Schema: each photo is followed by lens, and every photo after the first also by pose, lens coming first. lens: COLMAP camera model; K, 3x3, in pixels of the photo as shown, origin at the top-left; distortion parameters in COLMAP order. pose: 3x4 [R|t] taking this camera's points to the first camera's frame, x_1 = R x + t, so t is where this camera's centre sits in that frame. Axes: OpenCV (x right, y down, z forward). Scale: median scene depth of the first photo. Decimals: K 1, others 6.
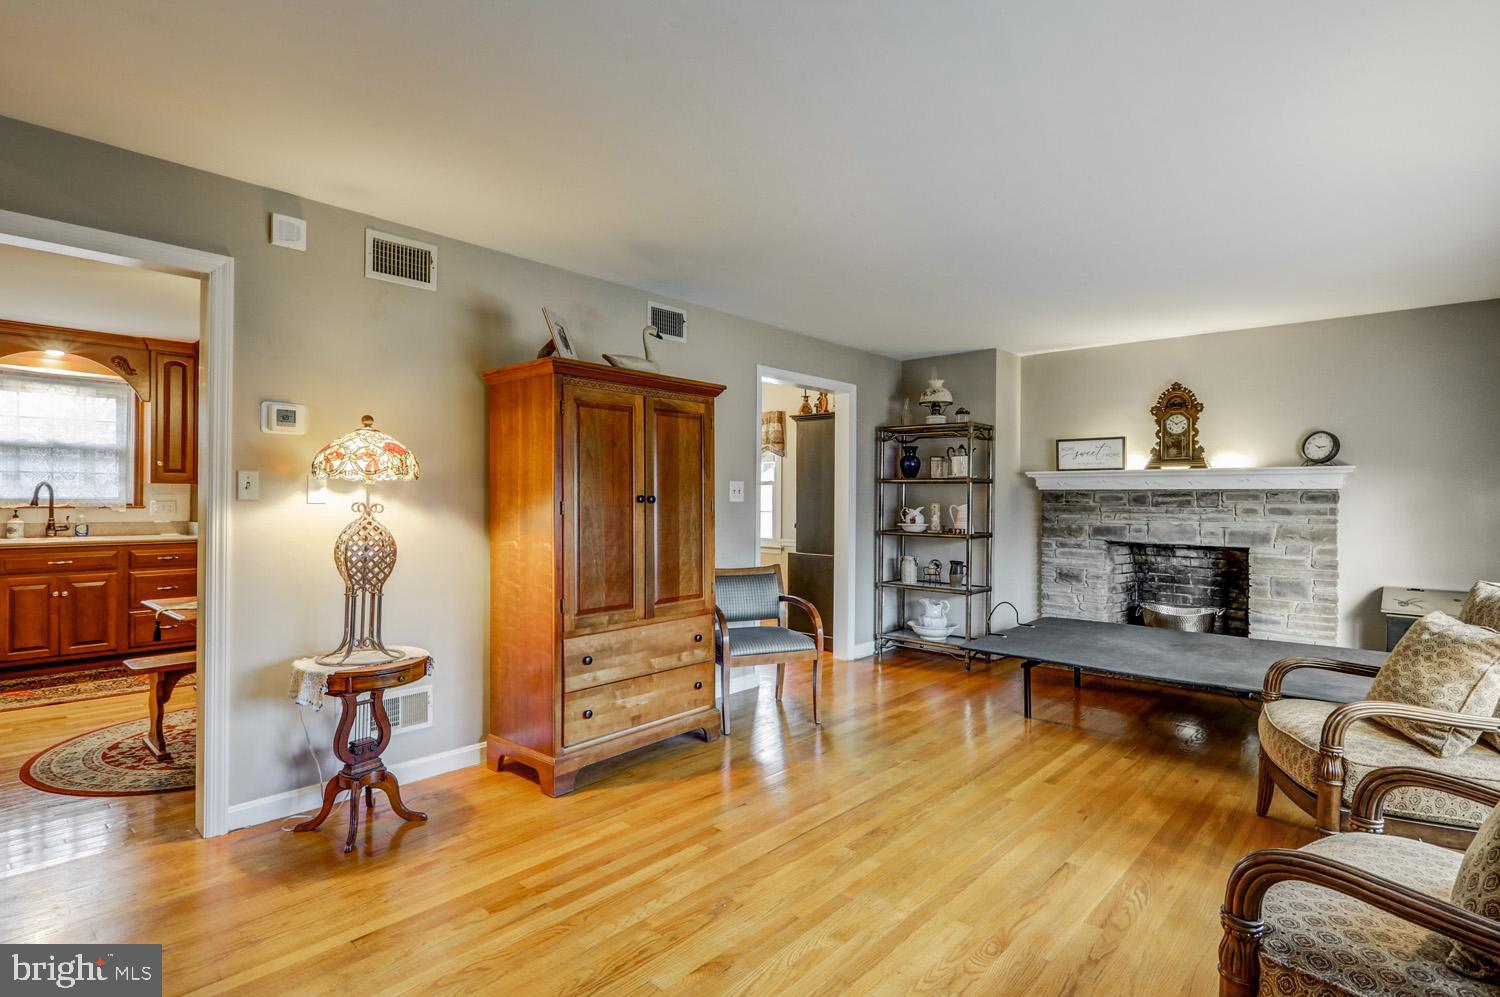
lens RADIAL K [[725.2, 0, 740.4], [0, 725.2, 501.9], [0, 0, 1]] dist [-0.001794, 0.001915]
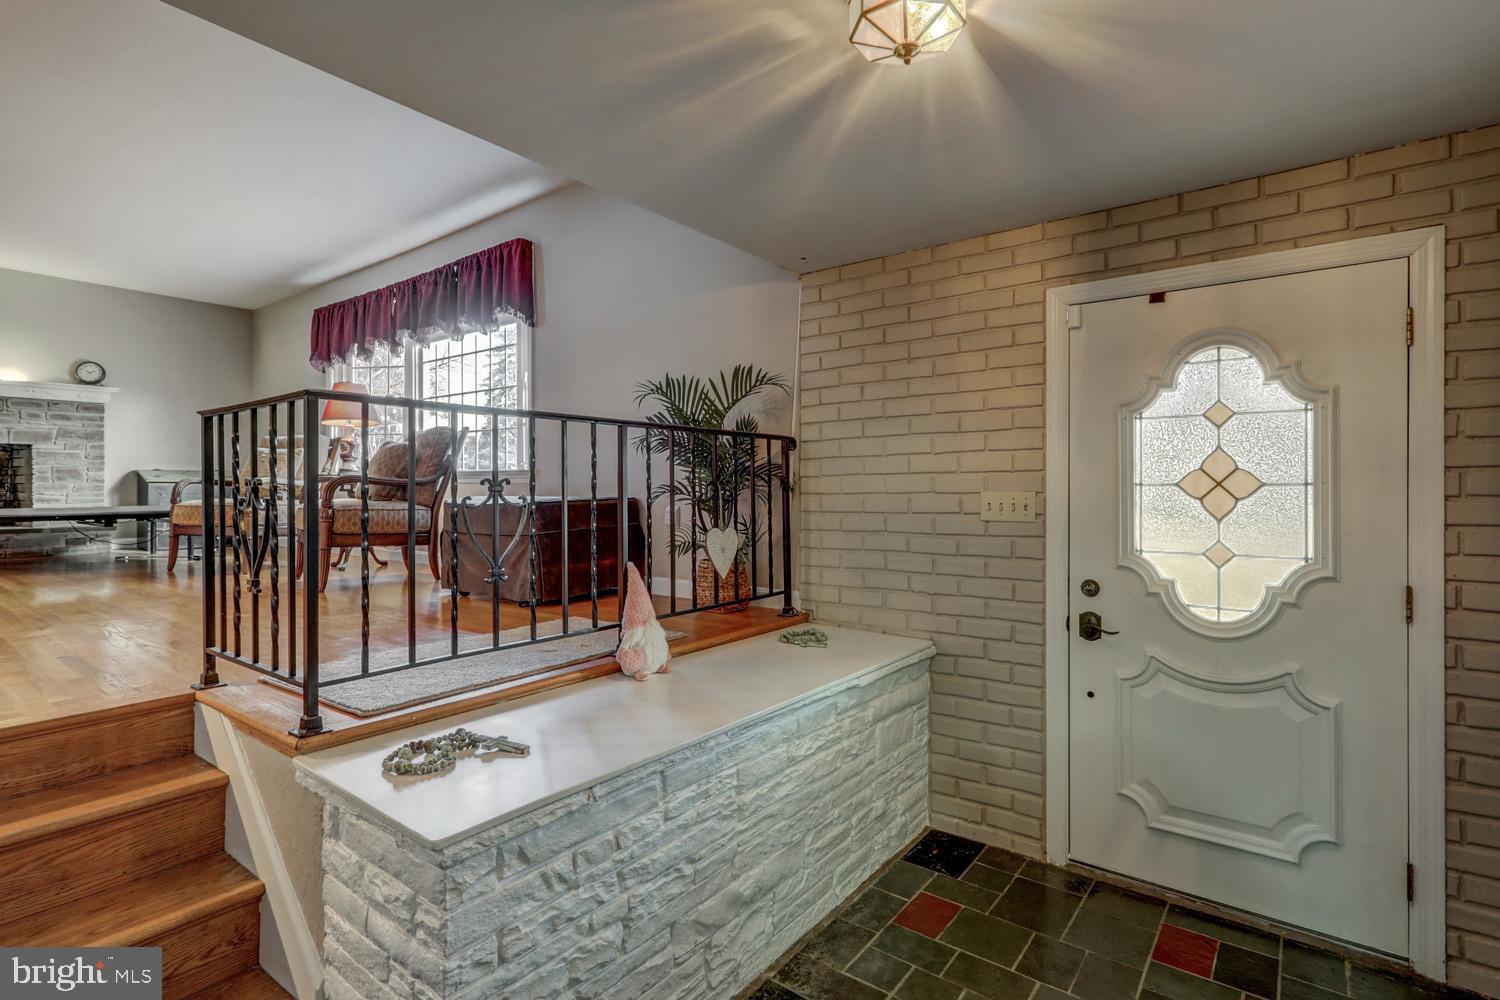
lens RADIAL K [[725.2, 0, 755.1], [0, 725.2, 489.7], [0, 0, 1]] dist [-0.001794, 0.001915]
pose [[-0.096798, -0.008004, 0.995272, -0.666584], [0.000261, 0.999967, 0.008067, 0.128250], [-0.995304, 0.001041, -0.096793, -0.136325]]
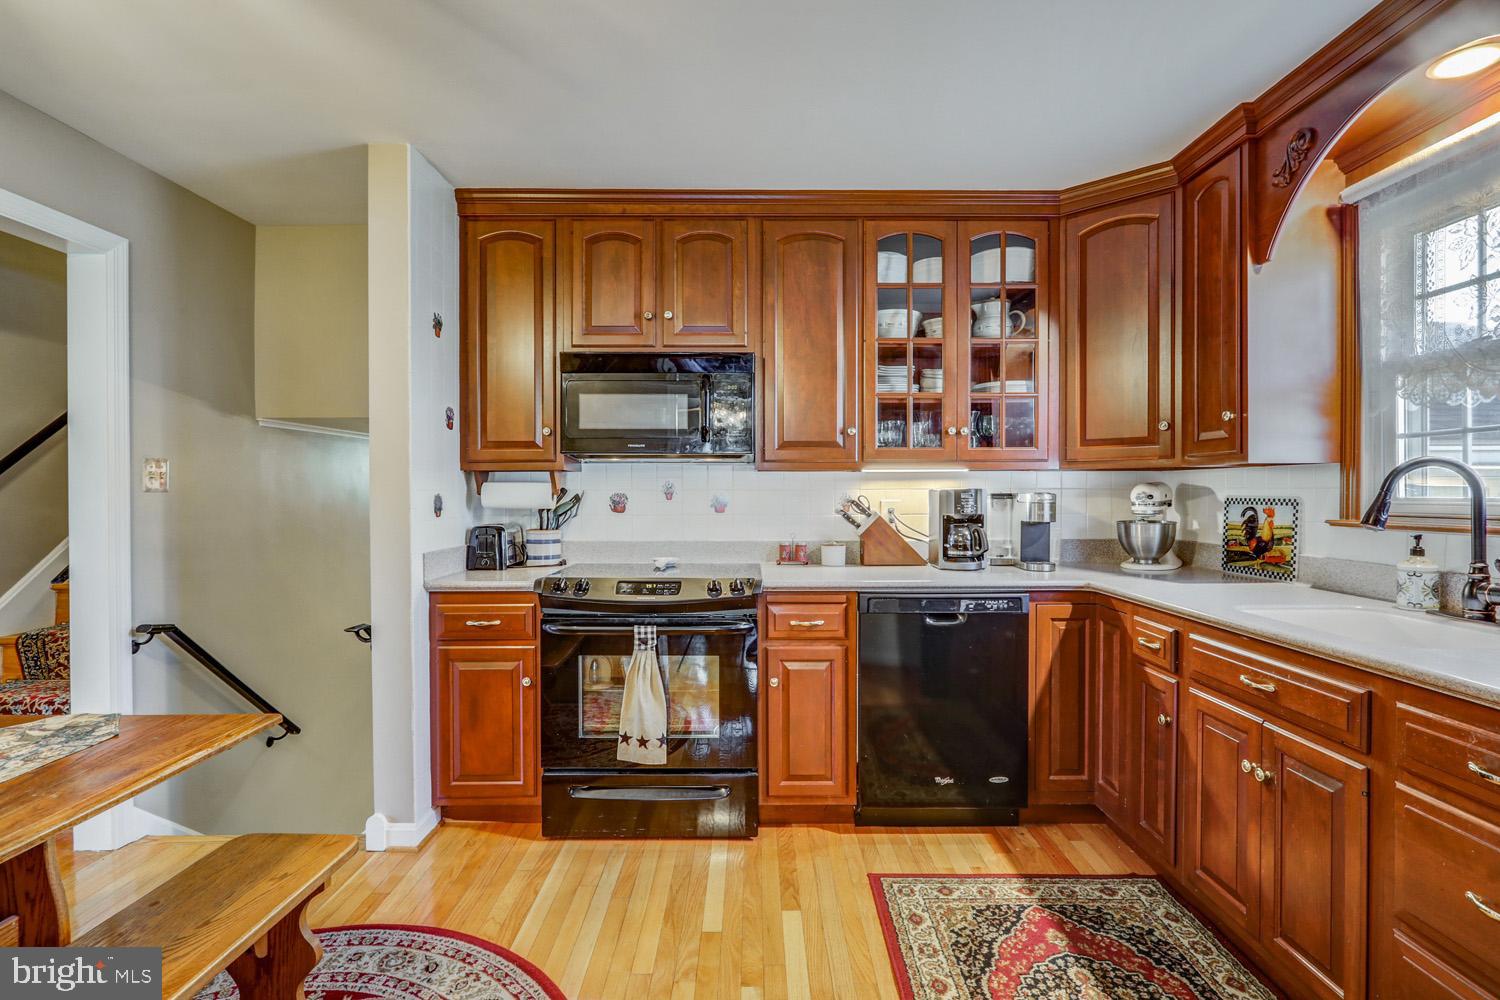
lens RADIAL K [[725.2, 0, 763.2], [0, 725.2, 499.2], [0, 0, 1]] dist [-0.001794, 0.001915]
pose [[-0.724803, -0.001034, -0.688956, -0.513513], [-0.008398, 0.999938, 0.007333, -0.007023], [0.688905, 0.011101, -0.724766, 1.079091]]
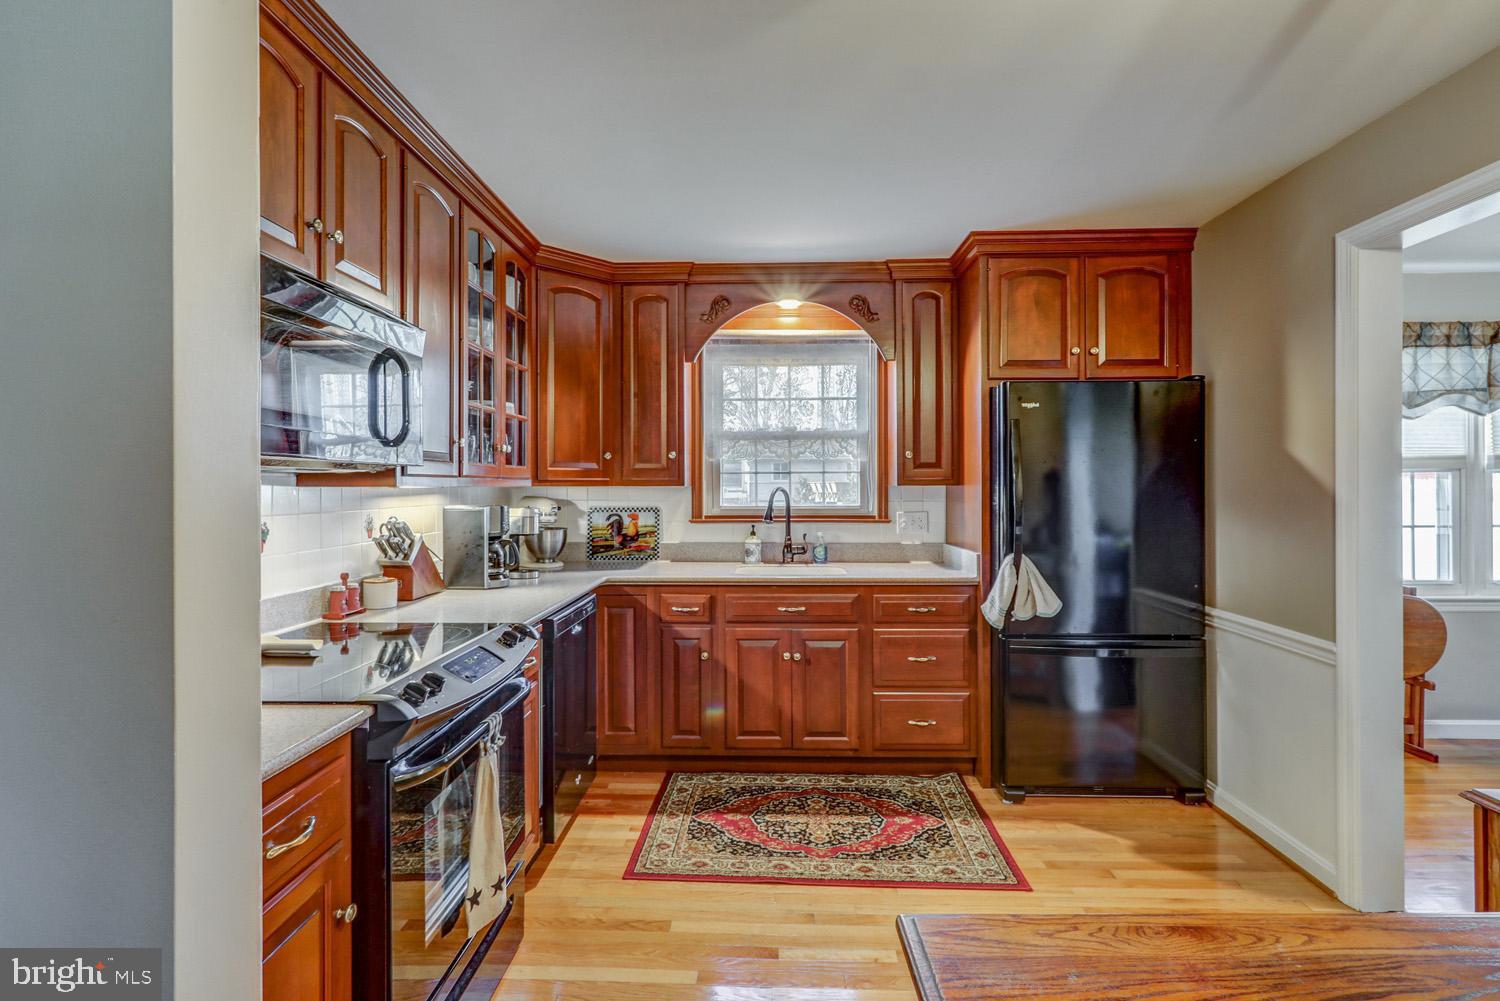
lens RADIAL K [[725.2, 0, 748.5], [0, 725.2, 489.3], [0, 0, 1]] dist [-0.001794, 0.001915]
pose [[0.651416, -0.008764, -0.758670, -0.457643], [0.004434, 0.999960, -0.007745, -0.020140], [0.758708, 0.001681, 0.651429, 0.534590]]
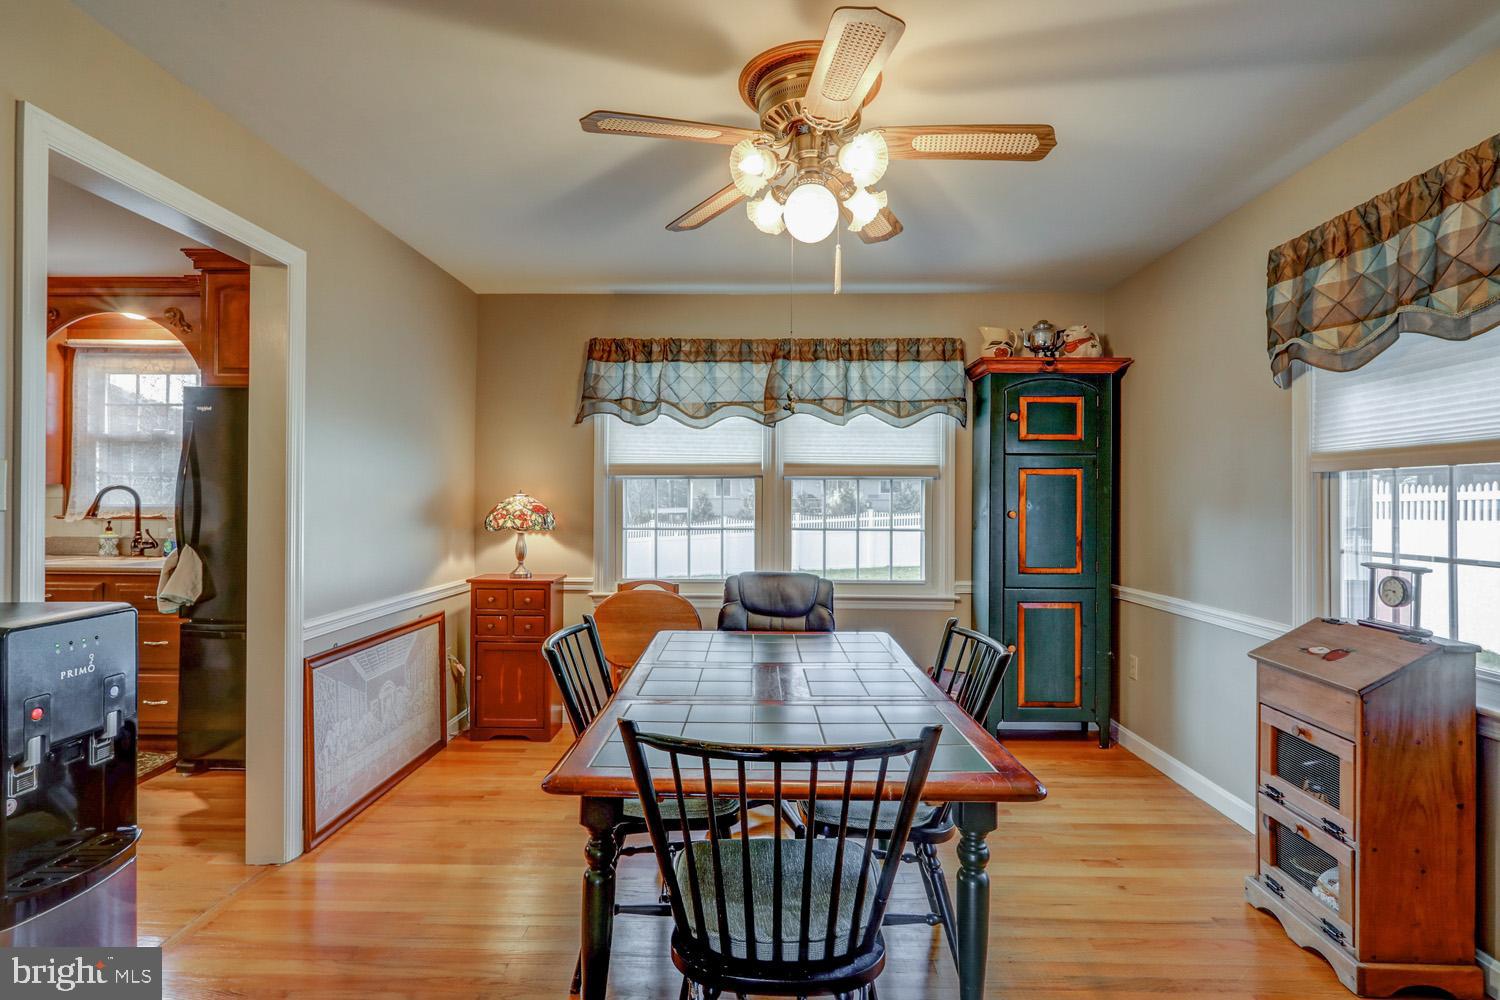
lens RADIAL K [[725.2, 0, 748.1], [0, 725.2, 498.3], [0, 0, 1]] dist [-0.001794, 0.001915]
pose [[0.653425, -0.006174, -0.756966, 0.058440], [-0.006931, 0.999876, -0.014139, -0.007088], [0.756960, 0.014485, 0.653301, 1.050054]]
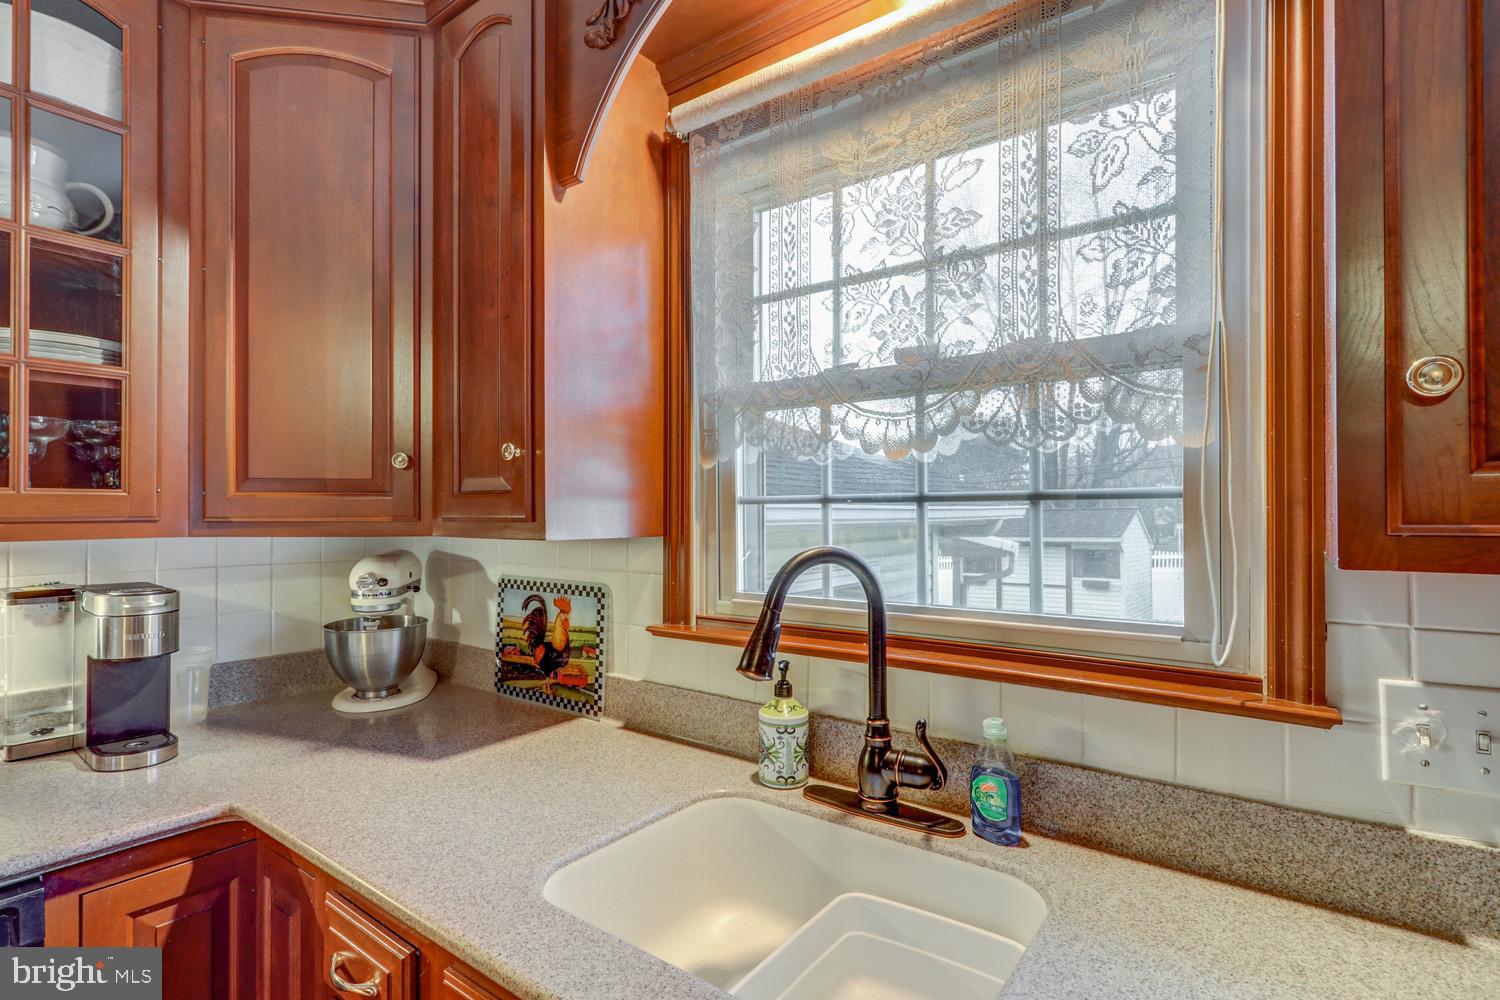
lens RADIAL K [[725.2, 0, 749.1], [0, 725.2, 505.3], [0, 0, 1]] dist [-0.001794, 0.001915]
pose [[0.111981, -0.016484, -0.993574, -0.793729], [-0.002718, 0.999854, -0.016895, -0.037343], [0.993707, 0.004592, 0.111919, 0.999847]]
